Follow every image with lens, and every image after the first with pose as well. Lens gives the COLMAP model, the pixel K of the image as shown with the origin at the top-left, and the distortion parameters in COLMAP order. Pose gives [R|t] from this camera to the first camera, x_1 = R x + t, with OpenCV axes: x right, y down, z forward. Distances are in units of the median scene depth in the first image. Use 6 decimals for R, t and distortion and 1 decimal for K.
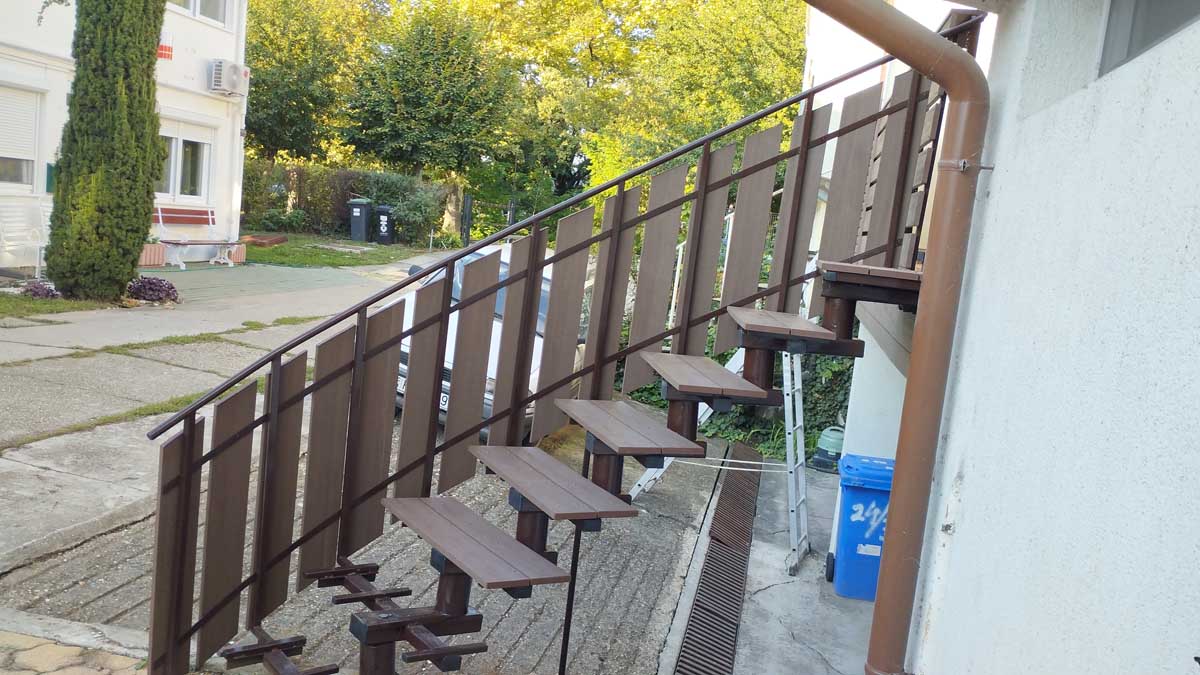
lens RADIAL K [[1000.2, 0, 600.0], [0, 1000.2, 337.5], [0, 0, 1]] dist [0.036976, -0.010452]
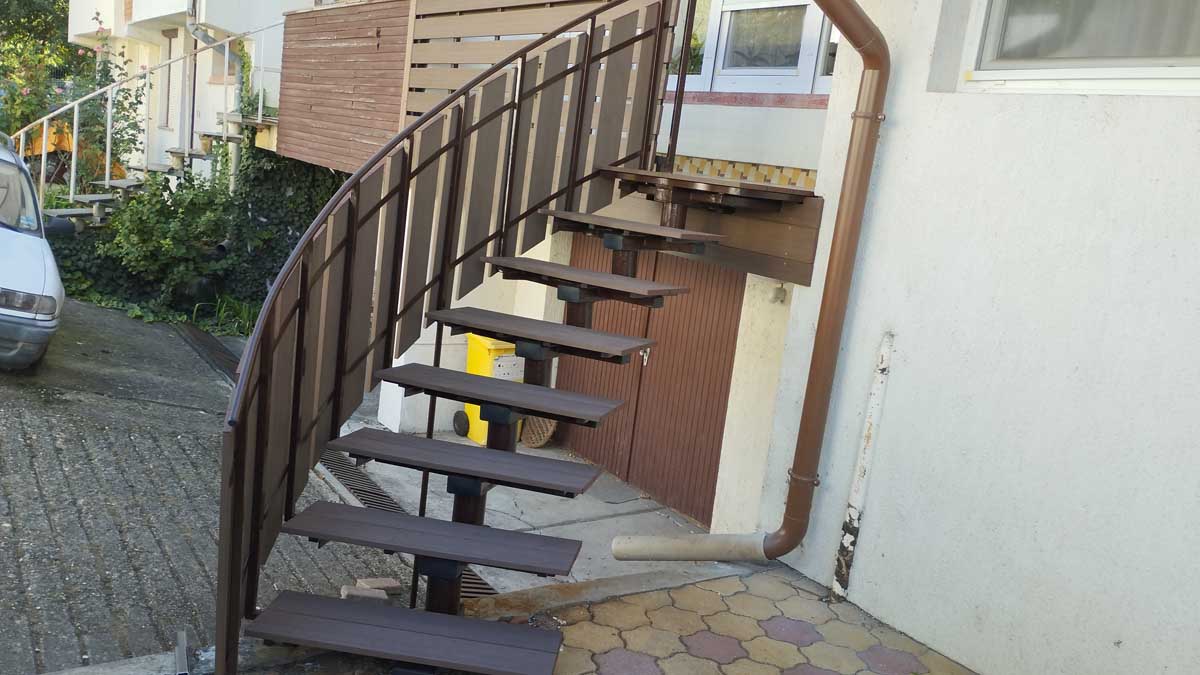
lens RADIAL K [[1000.2, 0, 600.0], [0, 1000.2, 337.5], [0, 0, 1]] dist [0.036976, -0.010452]
pose [[0.720756, -0.143323, 0.678211, -0.408946], [0.035103, 0.984683, 0.170784, -0.054566], [-0.692300, -0.099286, 0.714747, 0.106719]]
